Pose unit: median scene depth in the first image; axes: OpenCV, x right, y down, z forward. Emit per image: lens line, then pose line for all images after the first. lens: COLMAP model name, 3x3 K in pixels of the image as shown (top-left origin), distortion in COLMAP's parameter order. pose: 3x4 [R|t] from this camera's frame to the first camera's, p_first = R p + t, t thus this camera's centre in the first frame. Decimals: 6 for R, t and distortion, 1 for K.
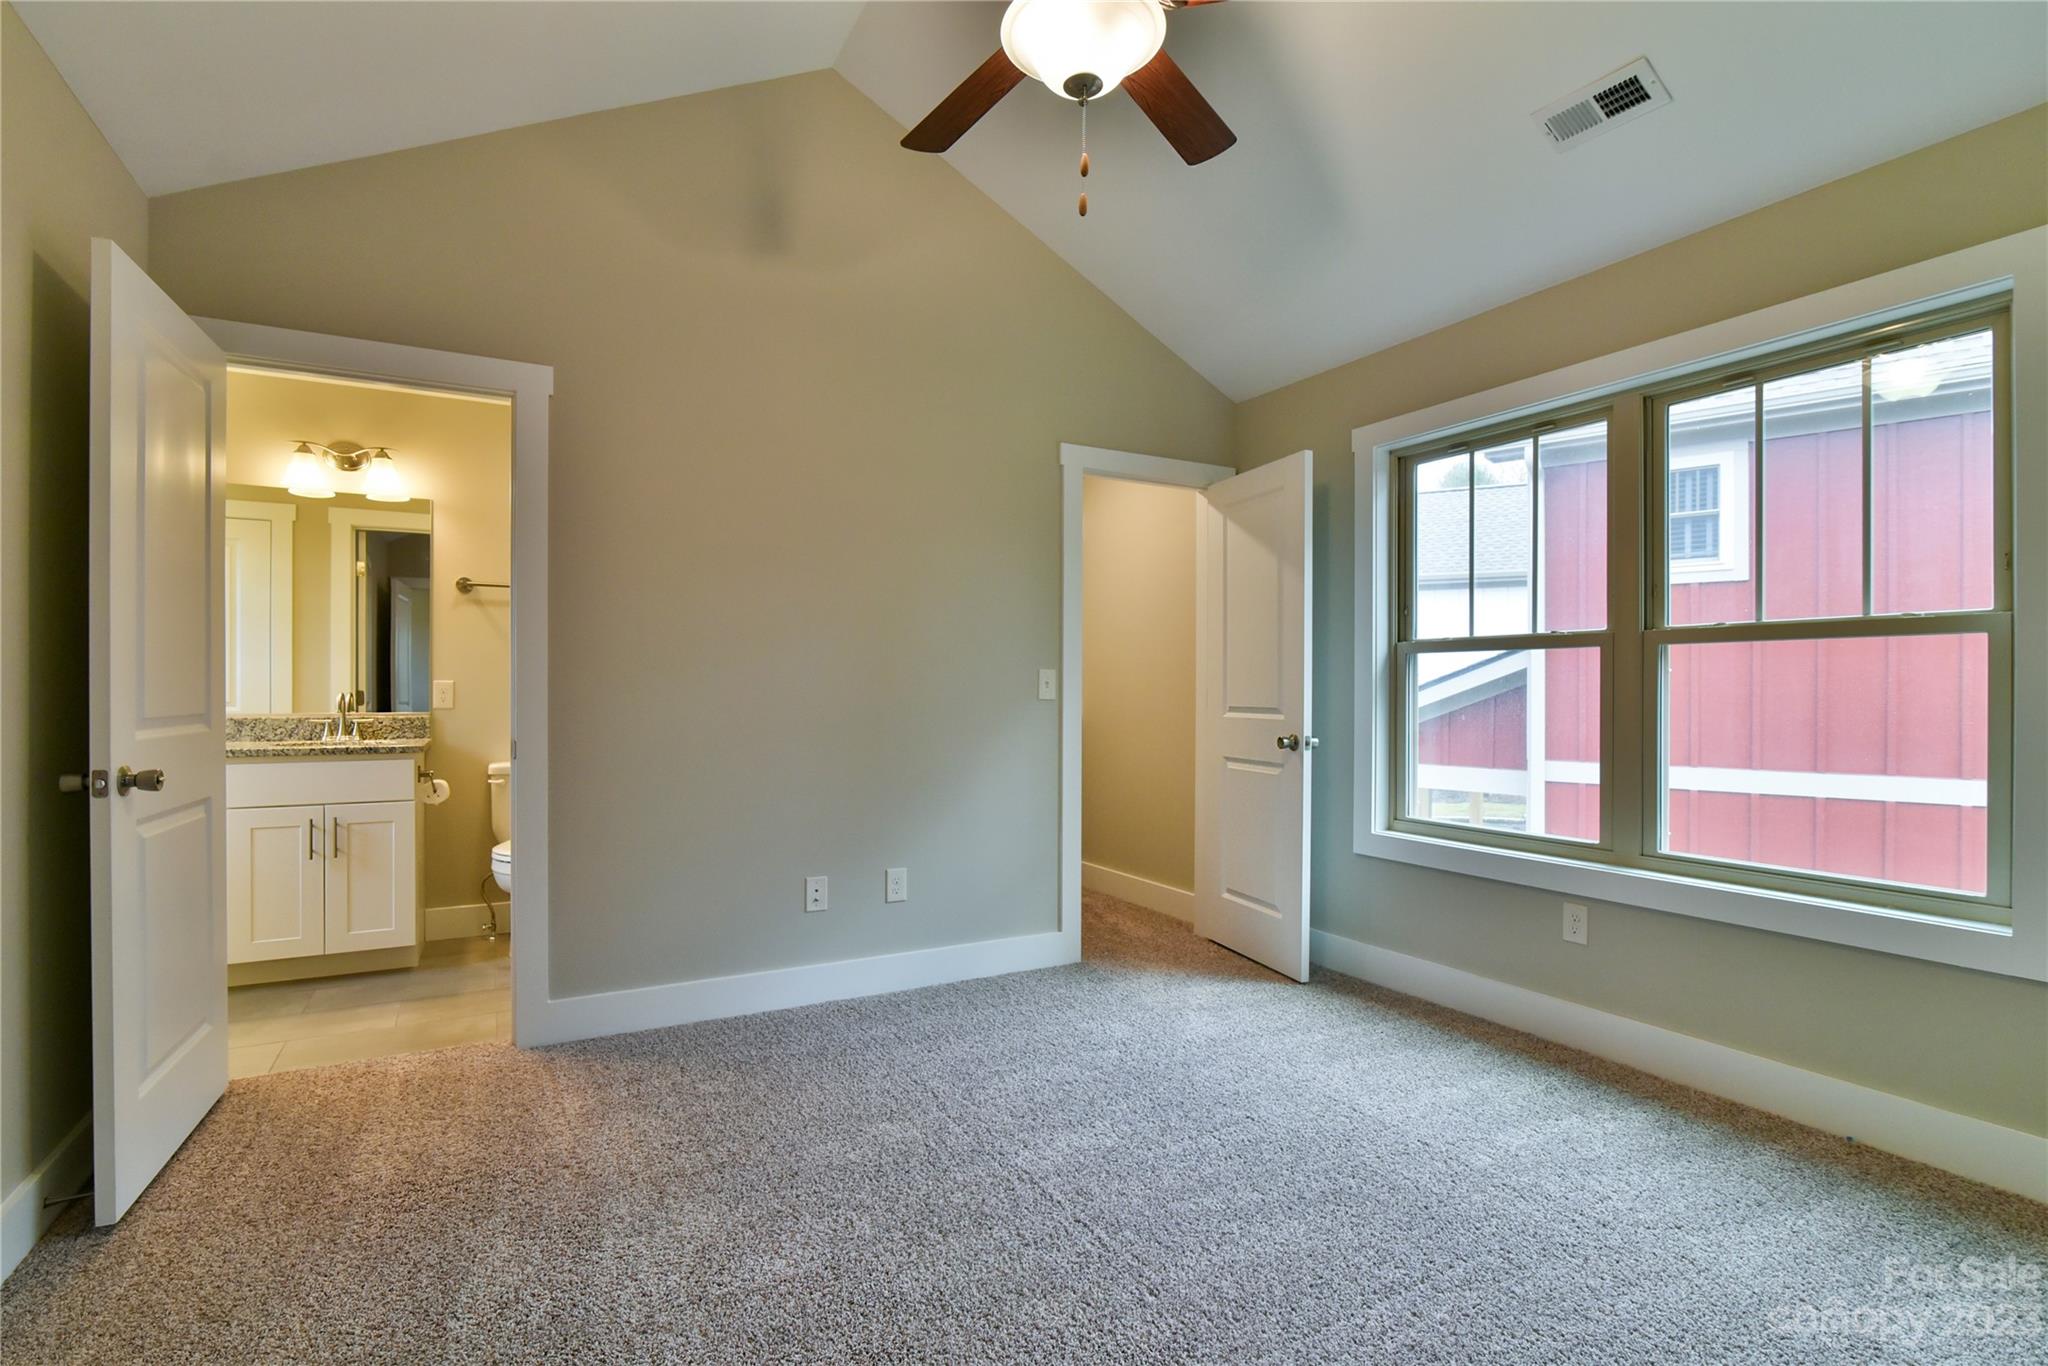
lens RADIAL K [[947.2, 0, 994.7], [0, 947.2, 693.0], [0, 0, 1]] dist [-0.019802, 0.000178]
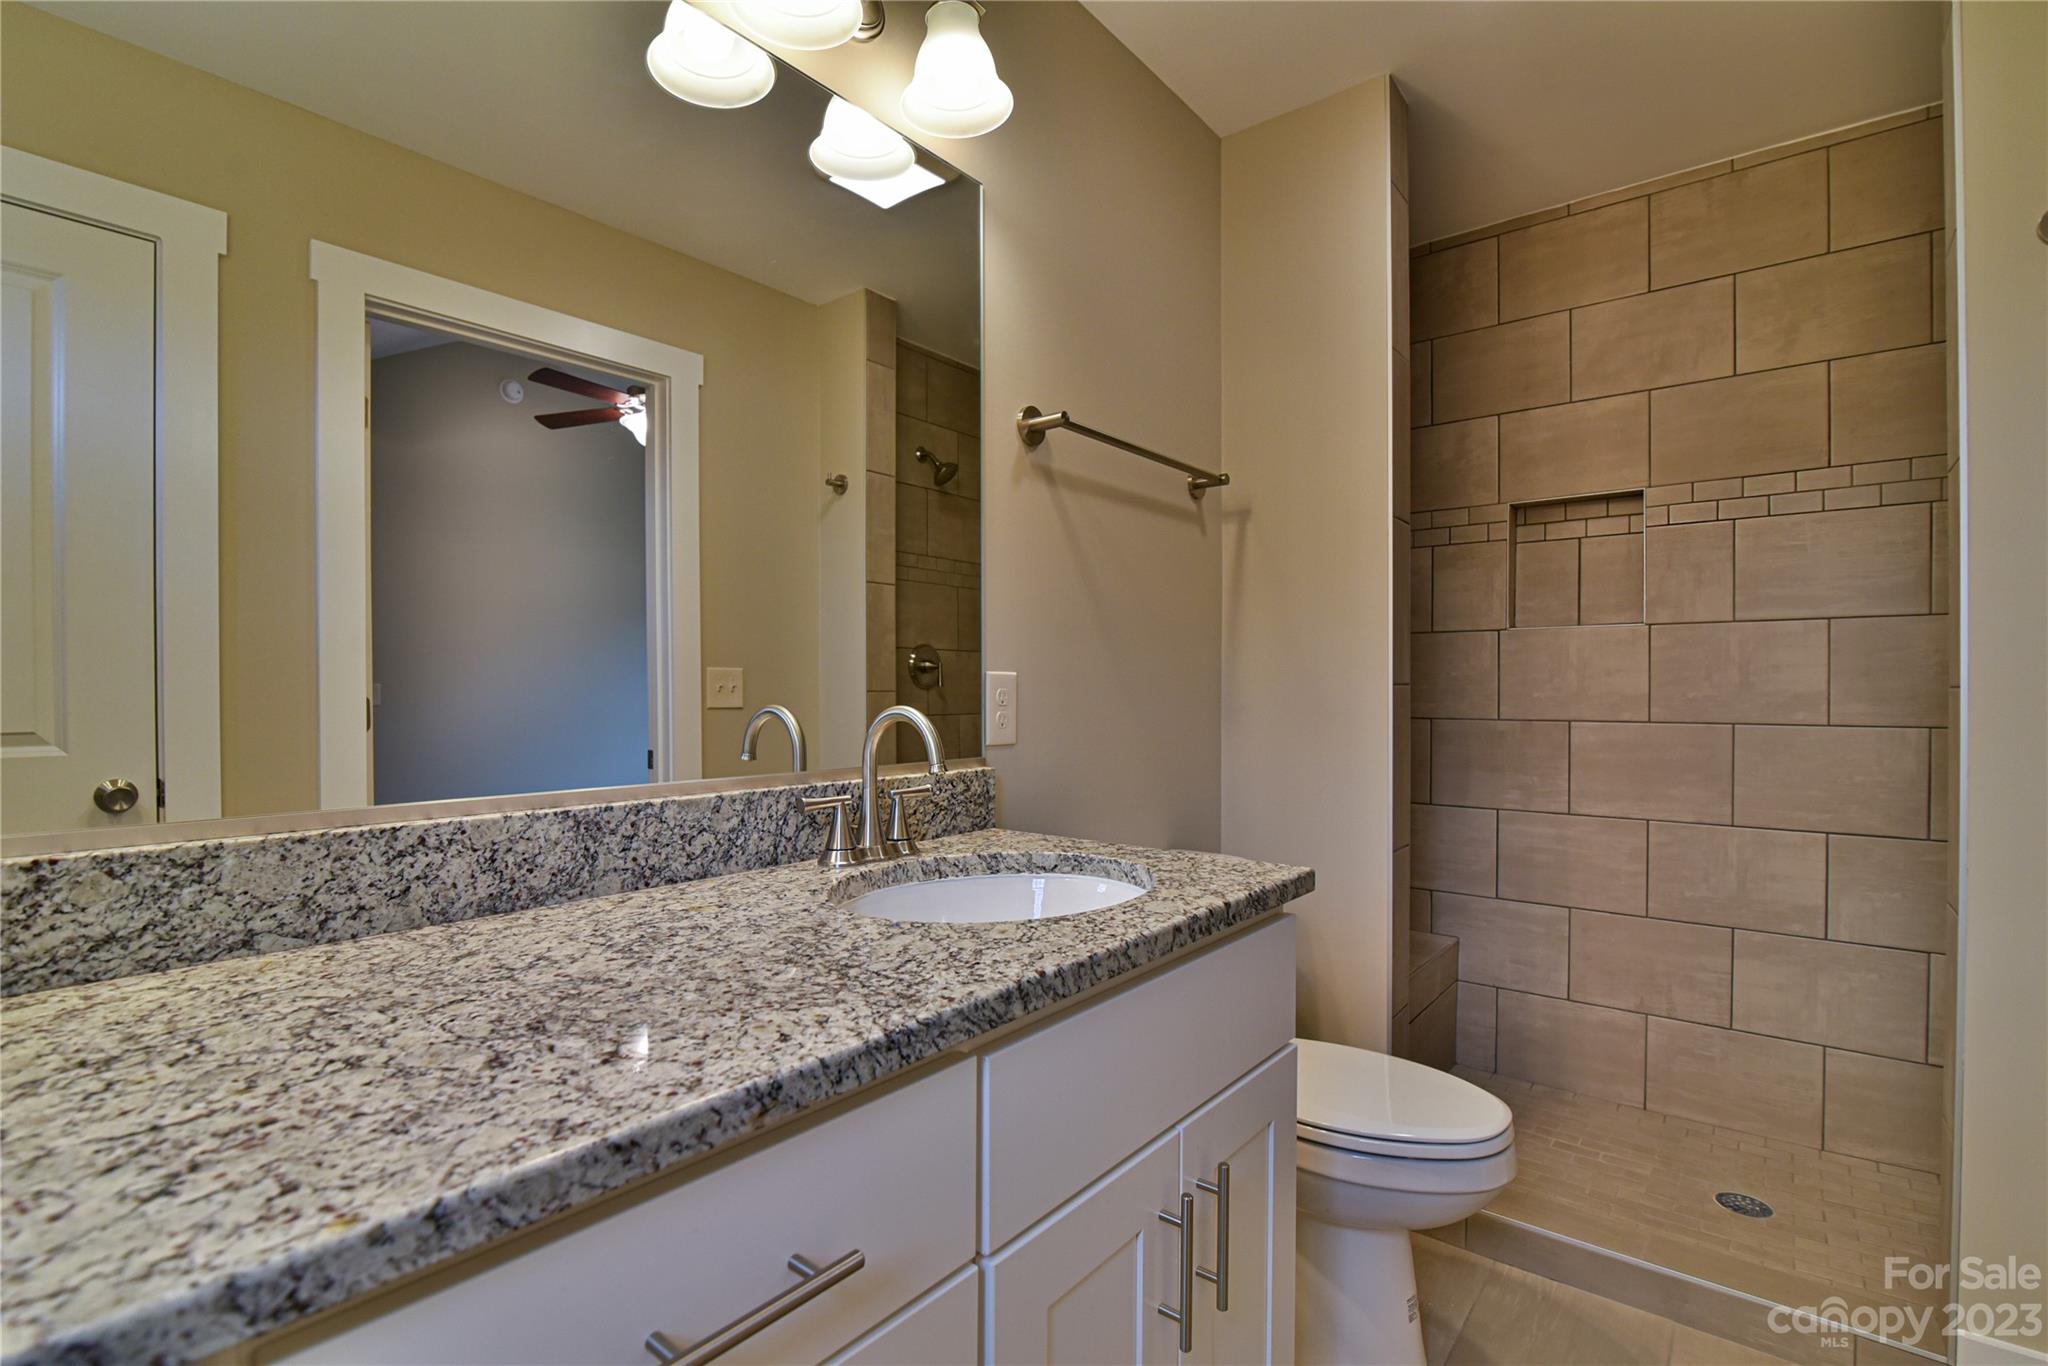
lens RADIAL K [[947.2, 0, 994.7], [0, 947.2, 693.0], [0, 0, 1]] dist [-0.019802, 0.000178]
pose [[0.916429, -0.005366, 0.400161, -0.846101], [0.005420, 0.999985, 0.000997, -0.005445], [-0.400160, 0.001255, 0.916444, 0.743314]]
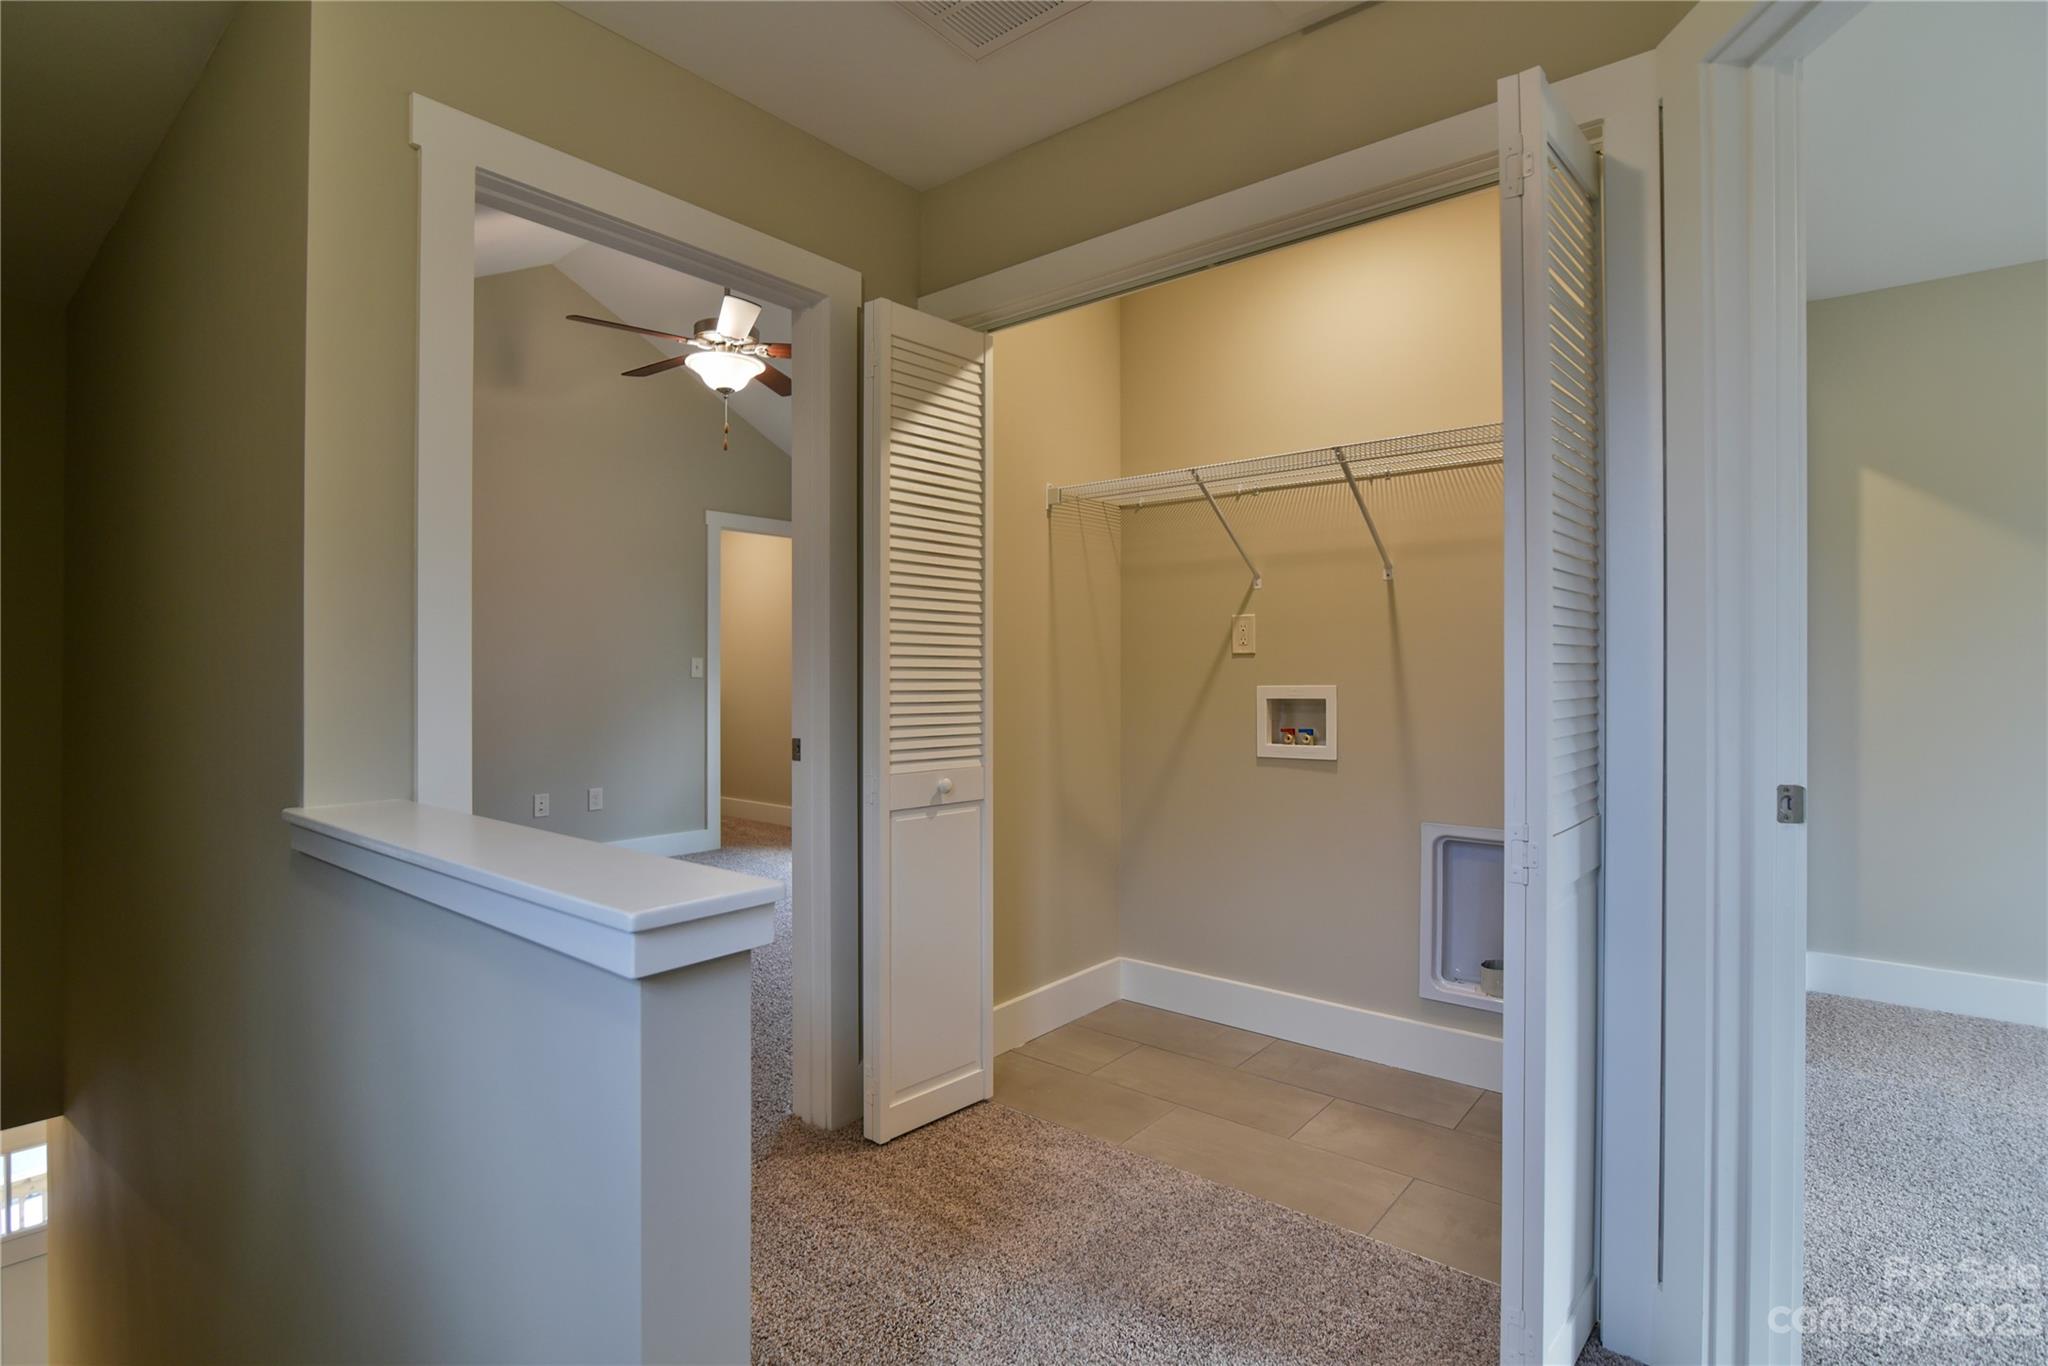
lens RADIAL K [[1051.0, 0, 1024.0], [0, 1051.0, 683.0], [0, 0, 1]] dist [-0.029022, 0.000001]
pose [[0.929312, -0.004389, 0.369268, -0.078092], [0.005849, 0.999979, -0.002833, 0.023410], [-0.369248, 0.004793, 0.929319, -0.754368]]
